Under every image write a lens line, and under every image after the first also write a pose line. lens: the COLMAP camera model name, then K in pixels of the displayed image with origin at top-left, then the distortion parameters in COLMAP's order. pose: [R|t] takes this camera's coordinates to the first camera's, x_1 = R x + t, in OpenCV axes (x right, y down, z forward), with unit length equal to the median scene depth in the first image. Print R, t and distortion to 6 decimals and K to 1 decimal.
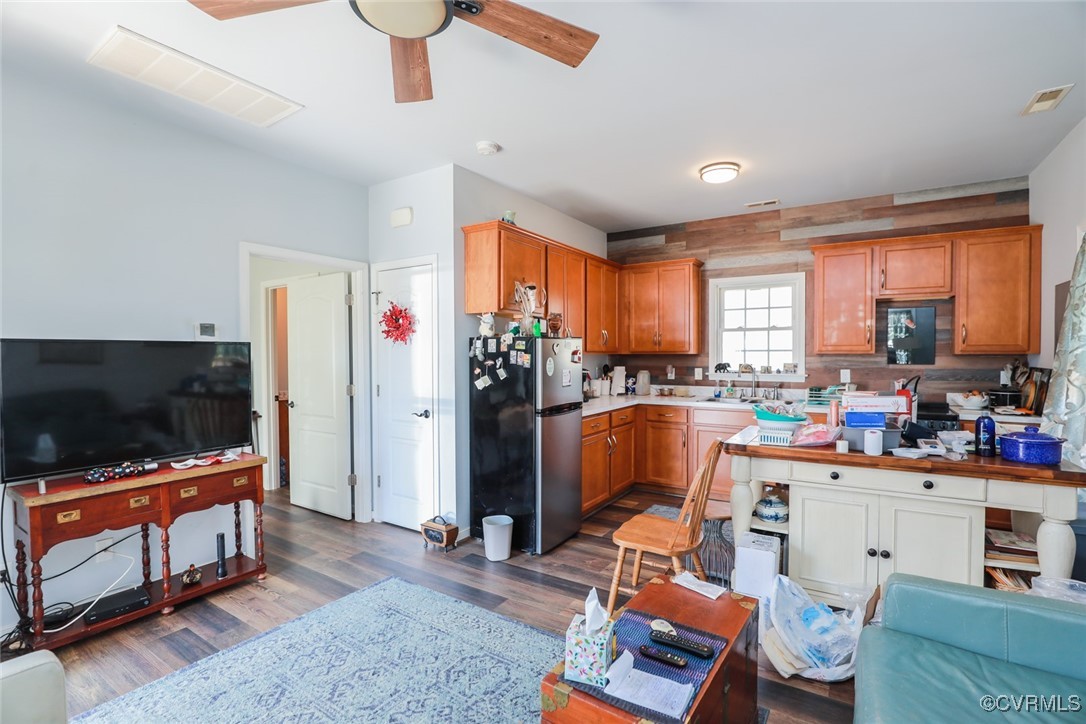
lens RADIAL K [[495.9, 0, 545.0], [0, 495.9, 364.7], [0, 0, 1]] dist [-0.035210, 0.005155]
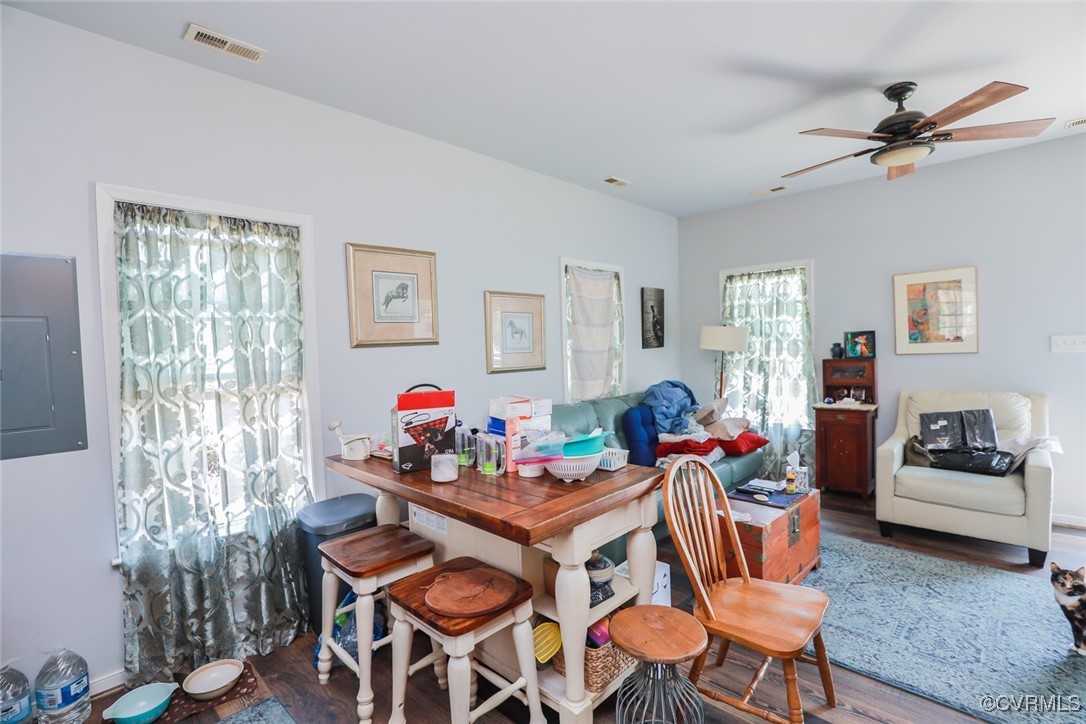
lens RADIAL K [[495.9, 0, 544.6], [0, 495.9, 362.5], [0, 0, 1]] dist [-0.035210, 0.005155]
pose [[-0.979027, 0.026099, 0.202053, 0.232858], [0.038177, 0.997694, 0.056111, -0.031958], [-0.200123, 0.062648, -0.977766, 1.047985]]
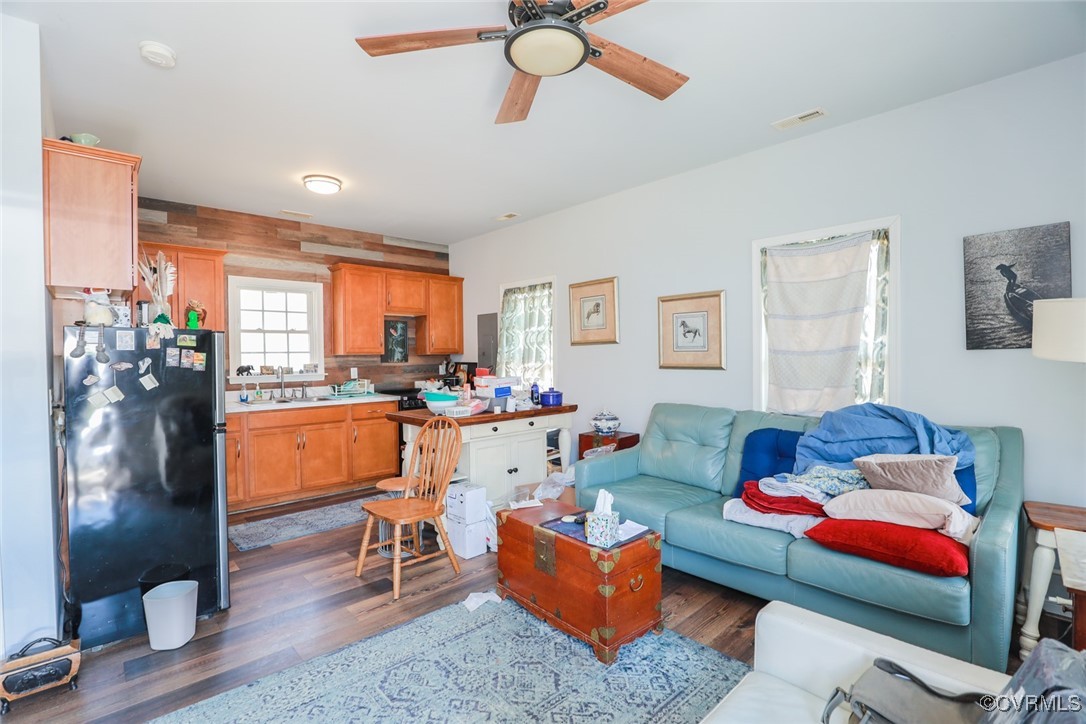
lens RADIAL K [[495.9, 0, 543.2], [0, 495.9, 363.8], [0, 0, 1]] dist [-0.035210, 0.005155]
pose [[0.249352, -0.017098, 0.968262, -0.486495], [0.032691, 0.999423, 0.009230, 0.004220], [-0.967861, 0.029352, 0.249767, 0.241727]]
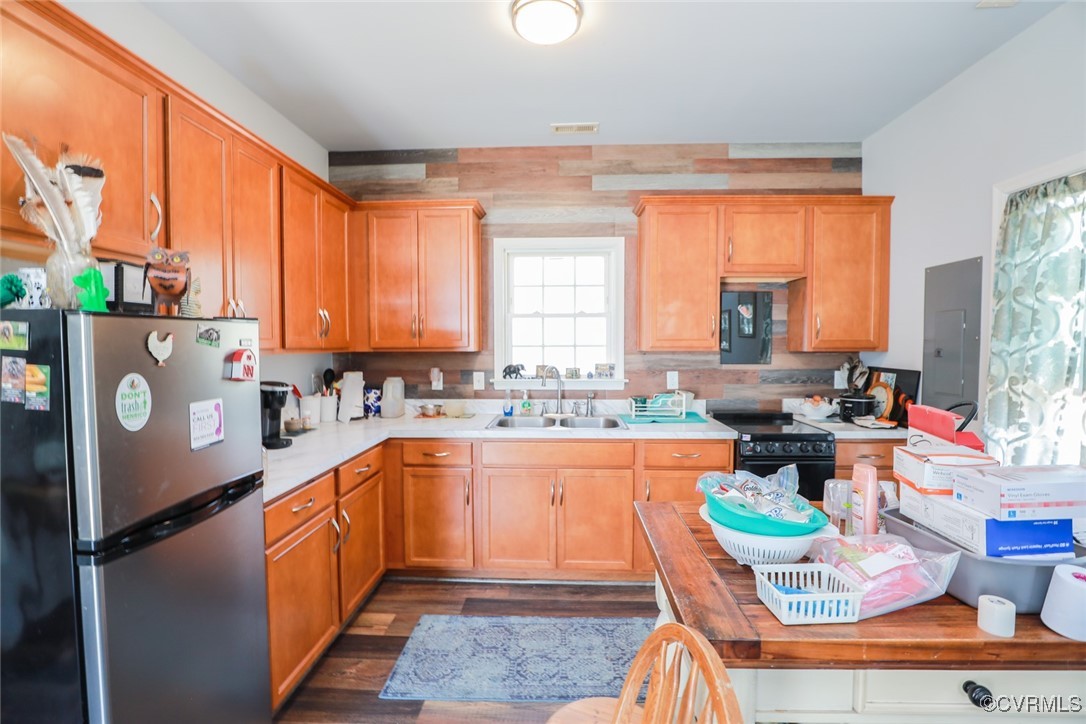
lens RADIAL K [[495.9, 0, 543.2], [0, 495.9, 364.8], [0, 0, 1]] dist [-0.035210, 0.005155]
pose [[0.869394, -0.019994, 0.493715, 0.069746], [0.010787, 0.999711, 0.021491, -0.019635], [-0.494002, -0.013358, 0.869358, 0.458456]]
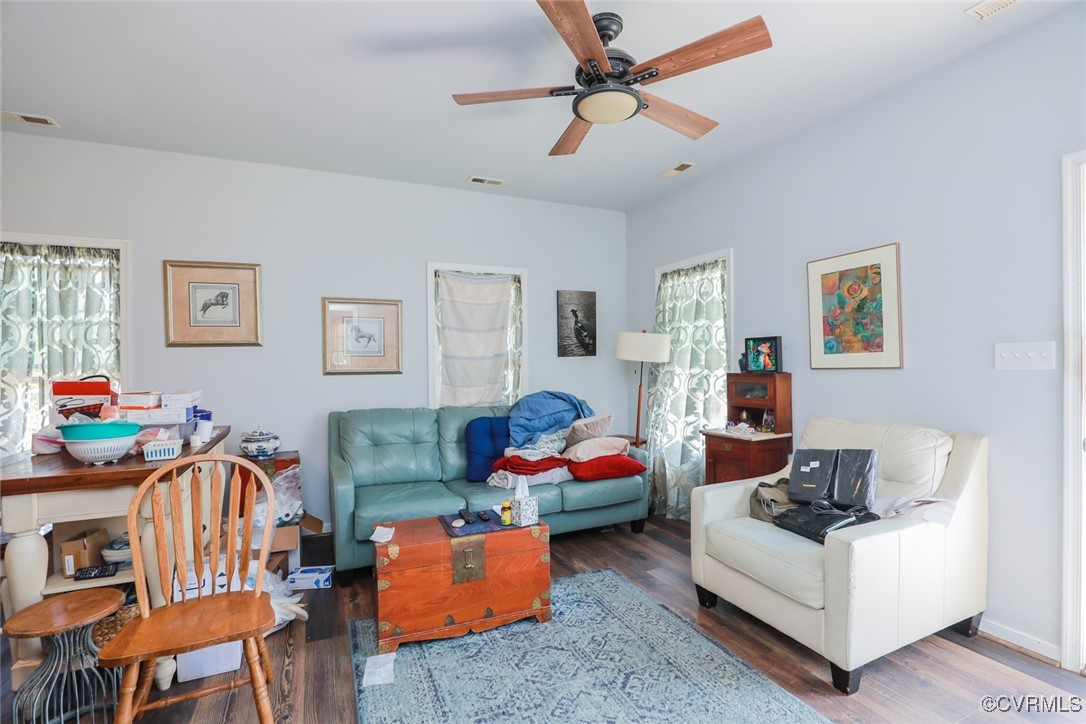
lens RADIAL K [[495.9, 0, 543.6], [0, 495.9, 364.0], [0, 0, 1]] dist [-0.035210, 0.005155]
pose [[-0.841457, 0.007322, 0.540275, -0.307288], [0.024321, 0.999408, 0.024335, -0.001638], [-0.539776, 0.033617, -0.841137, 0.786638]]
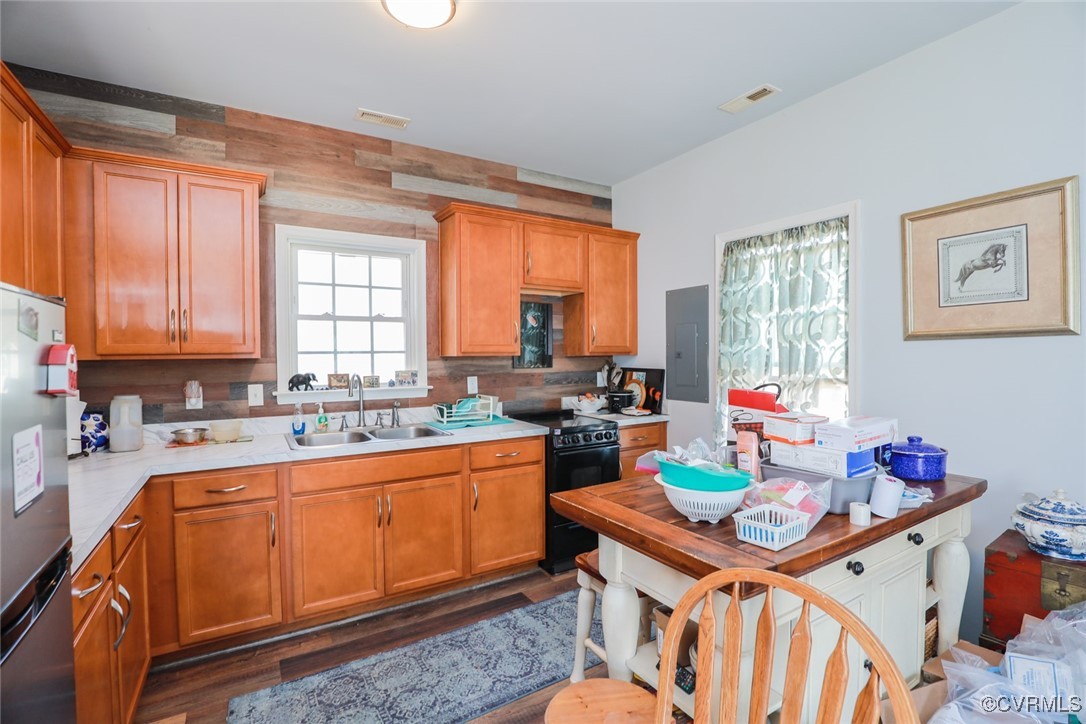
lens RADIAL K [[495.9, 0, 543.9], [0, 495.9, 365.3], [0, 0, 1]] dist [-0.035210, 0.005155]
pose [[0.442538, -0.020496, 0.896515, -0.037506], [0.026524, 0.999601, 0.009760, -0.013142], [-0.896357, 0.019460, 0.442905, 0.577239]]
